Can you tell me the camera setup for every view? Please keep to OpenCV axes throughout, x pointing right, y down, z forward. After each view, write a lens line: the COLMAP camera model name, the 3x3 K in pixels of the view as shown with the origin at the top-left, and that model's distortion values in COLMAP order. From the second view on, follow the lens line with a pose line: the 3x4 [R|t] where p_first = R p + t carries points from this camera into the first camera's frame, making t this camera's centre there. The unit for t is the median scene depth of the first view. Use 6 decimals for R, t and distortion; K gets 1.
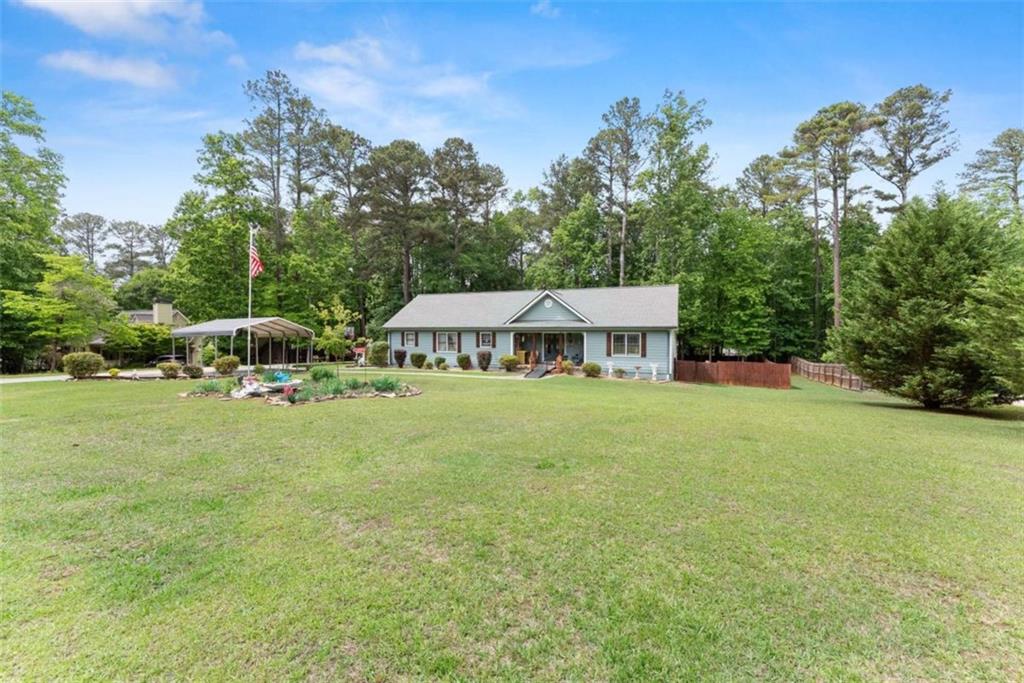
lens RADIAL K [[424.0, 0, 509.8], [0, 424.0, 340.2], [0, 0, 1]] dist [-0.000252, -0.000035]
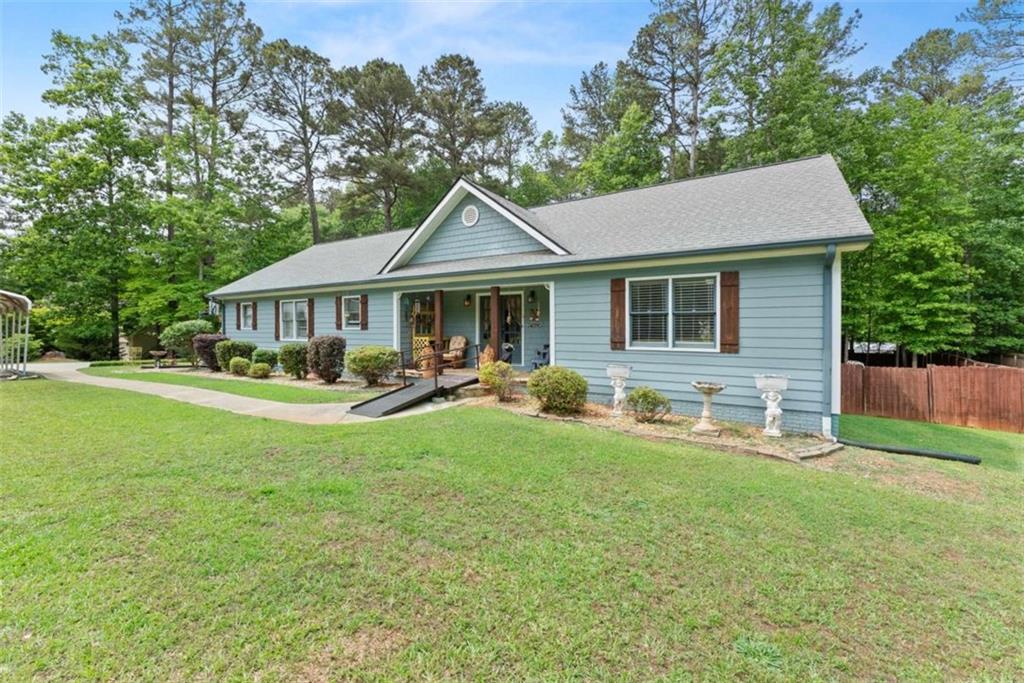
lens RADIAL K [[423.8, 0, 510.7], [0, 423.8, 322.1], [0, 0, 1]] dist [0.000943, 0.000224]
pose [[0.985812, -0.005494, -0.167762, 0.174394], [-0.000139, 0.999437, -0.033549, 0.023329], [0.167852, 0.033096, 0.985256, 0.555123]]
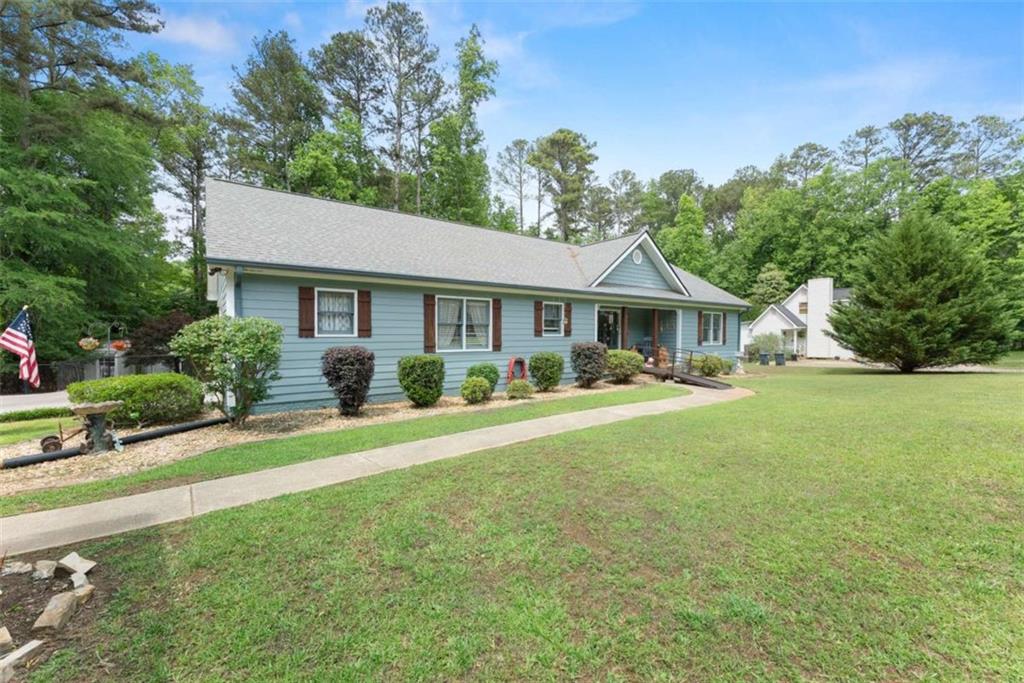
lens RADIAL K [[417.5, 0, 512.0], [0, 417.5, 341.5], [0, 0, 1]] dist [0.000842, 0.000039]
pose [[0.515765, -0.017620, 0.856549, -0.432898], [0.015010, 0.999821, 0.011530, 0.016463], [-0.856599, 0.006910, 0.515937, 0.766210]]
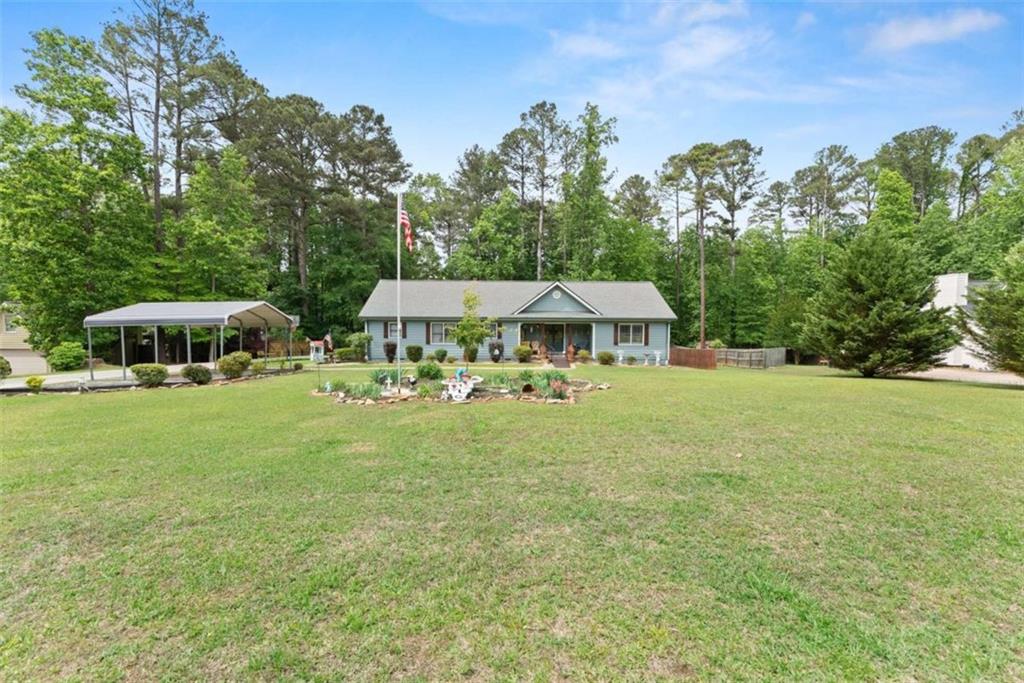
lens RADIAL K [[424.0, 0, 509.8], [0, 424.0, 340.2], [0, 0, 1]] dist [-0.000252, -0.000035]
pose [[0.917849, -0.010976, 0.396779, -0.377119], [0.003857, 0.999817, 0.018735, 0.003176], [-0.396912, -0.015665, 0.917723, 0.092097]]
